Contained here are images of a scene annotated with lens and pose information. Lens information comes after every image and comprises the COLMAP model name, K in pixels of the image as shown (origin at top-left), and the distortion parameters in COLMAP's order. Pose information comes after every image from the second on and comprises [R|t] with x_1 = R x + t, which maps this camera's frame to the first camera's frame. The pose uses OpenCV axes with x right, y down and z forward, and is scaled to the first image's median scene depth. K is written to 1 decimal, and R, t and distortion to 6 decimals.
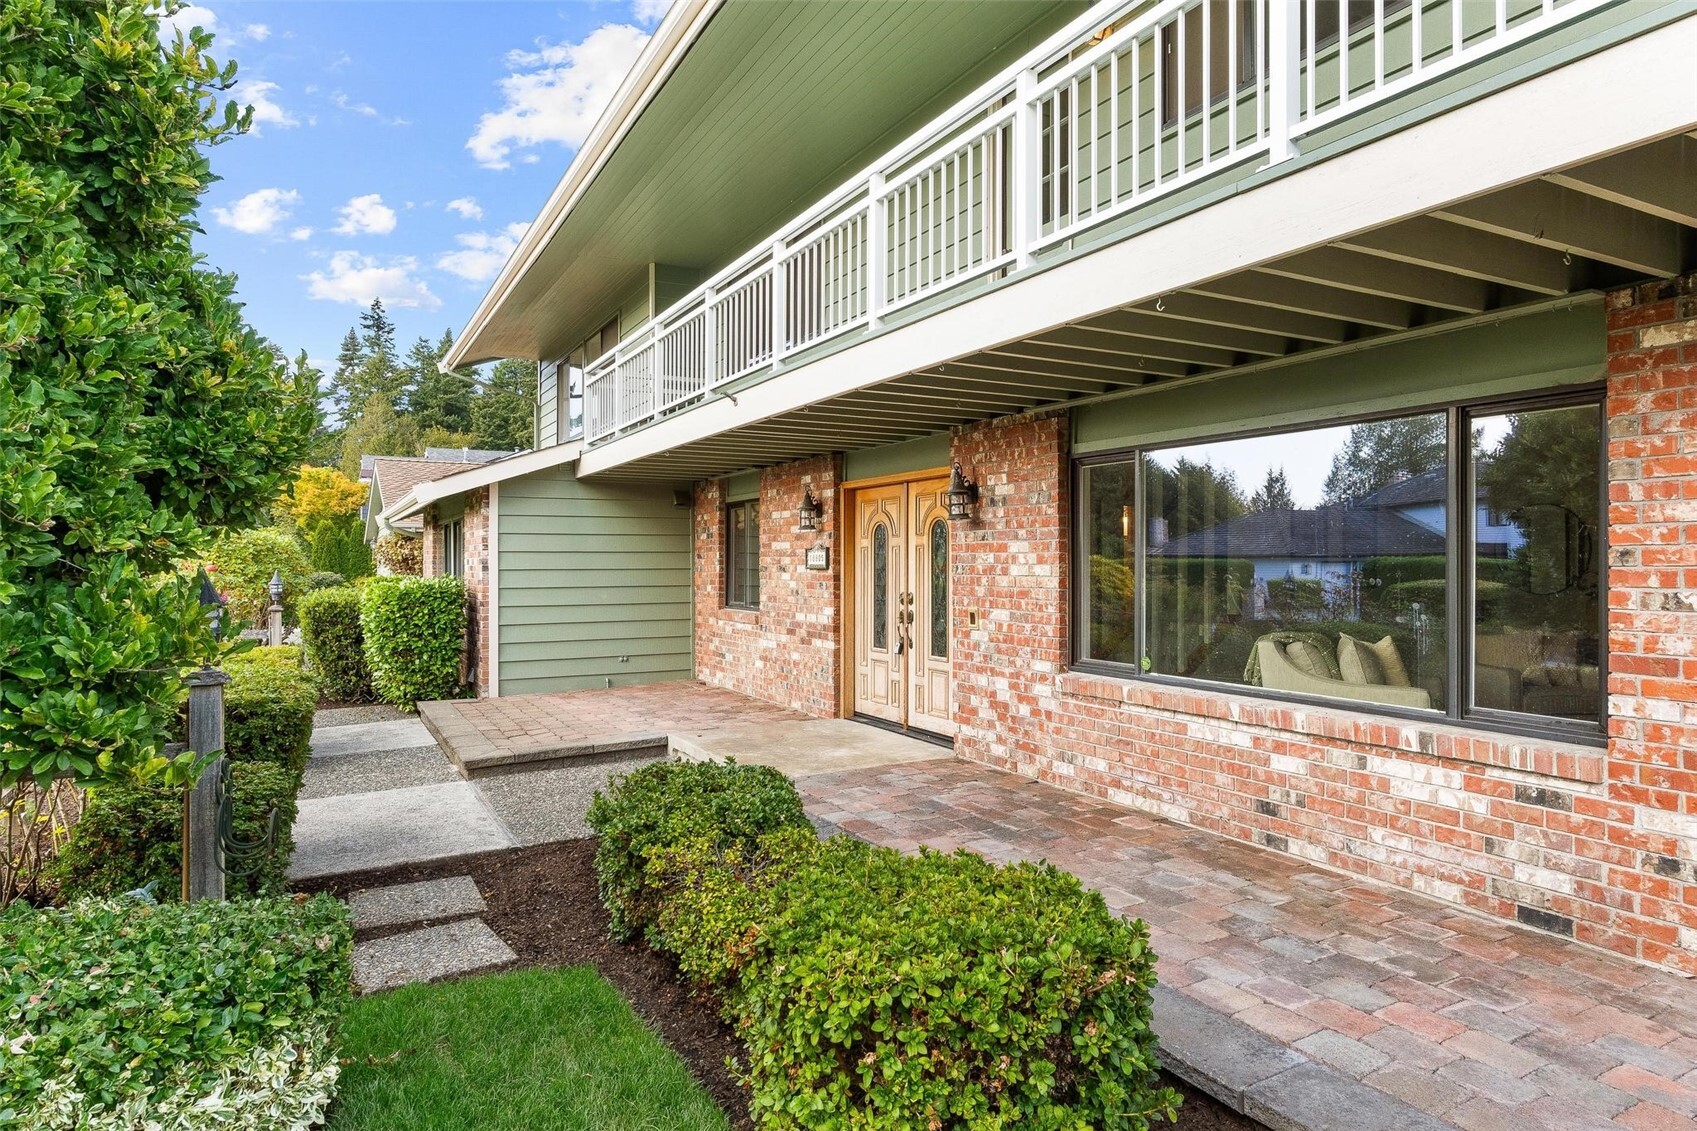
lens RADIAL K [[1004.3, 0, 851.2], [0, 1004.3, 569.6], [0, 0, 1]] dist [-0.002345, -0.000154]
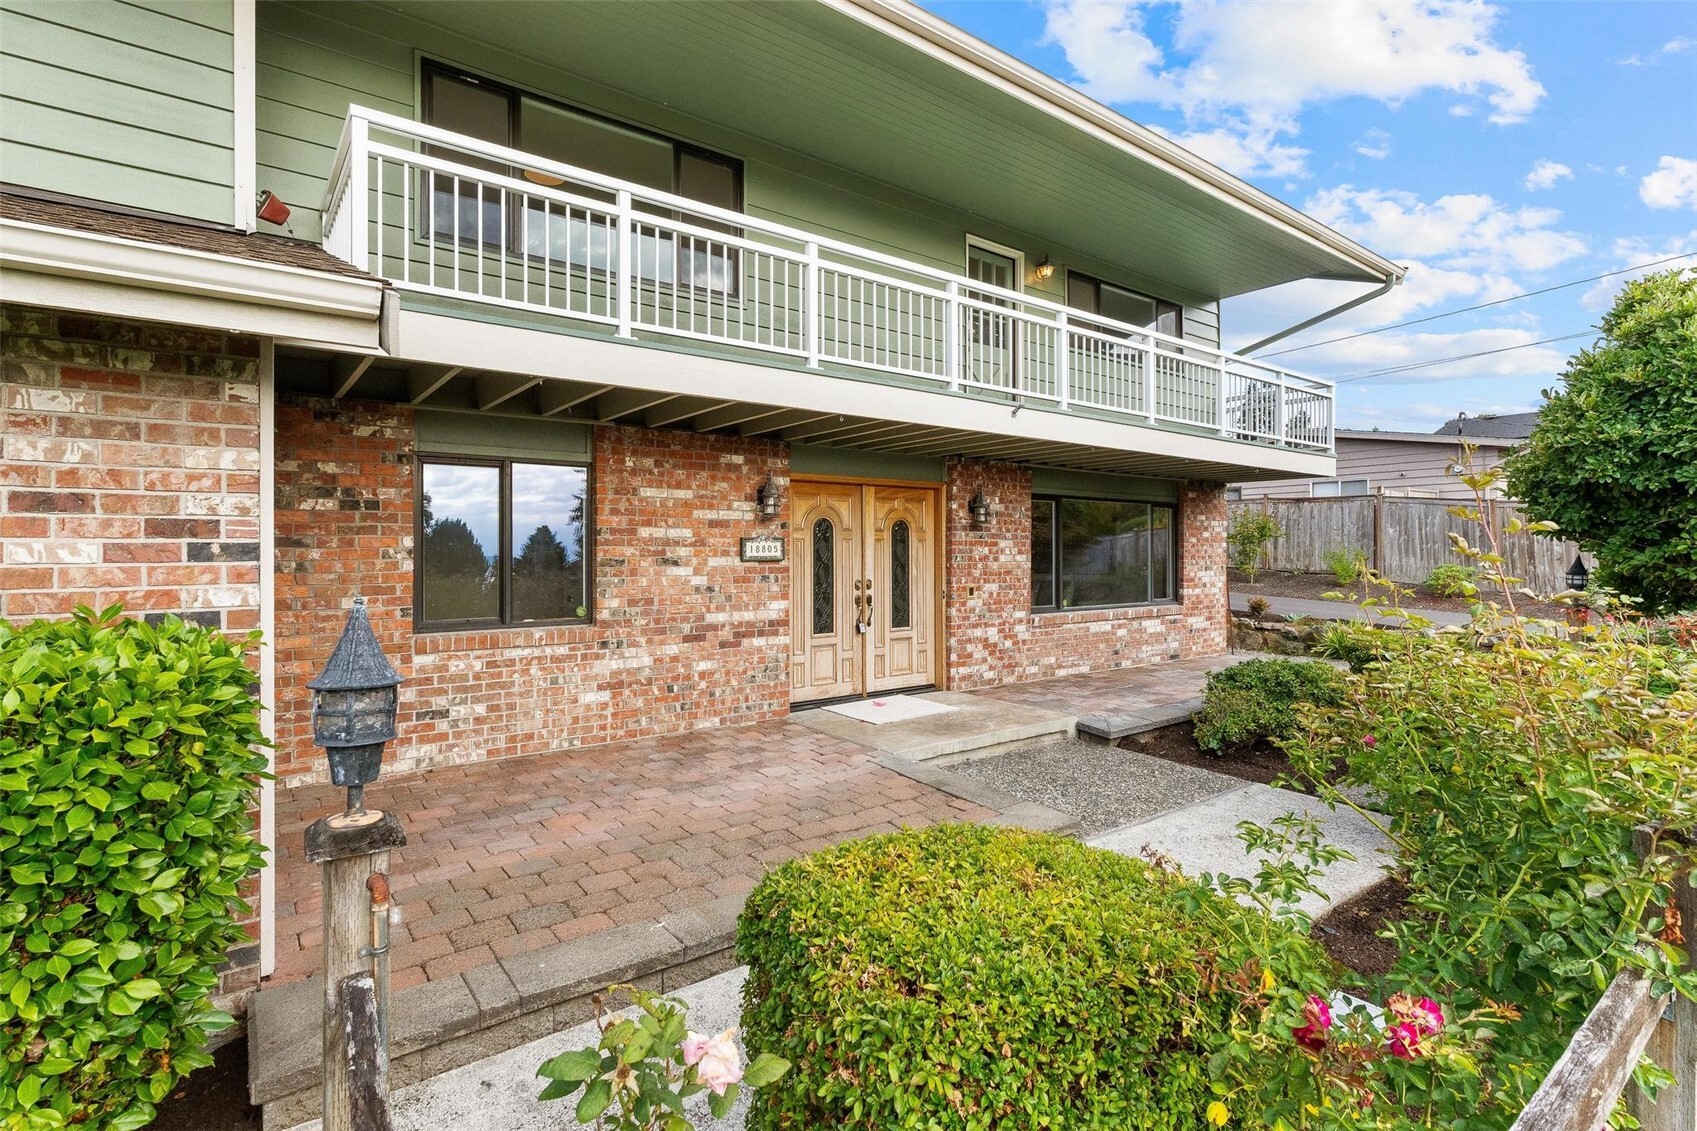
lens RADIAL K [[826.6, 0, 852.0], [0, 826.6, 549.8], [0, 0, 1]] dist [0.001239, 0.000033]
pose [[-0.160995, 0.002826, 0.986951, -1.082167], [0.006433, 0.999978, -0.001814, -0.011812], [-0.986934, 0.006057, -0.161009, 1.422059]]
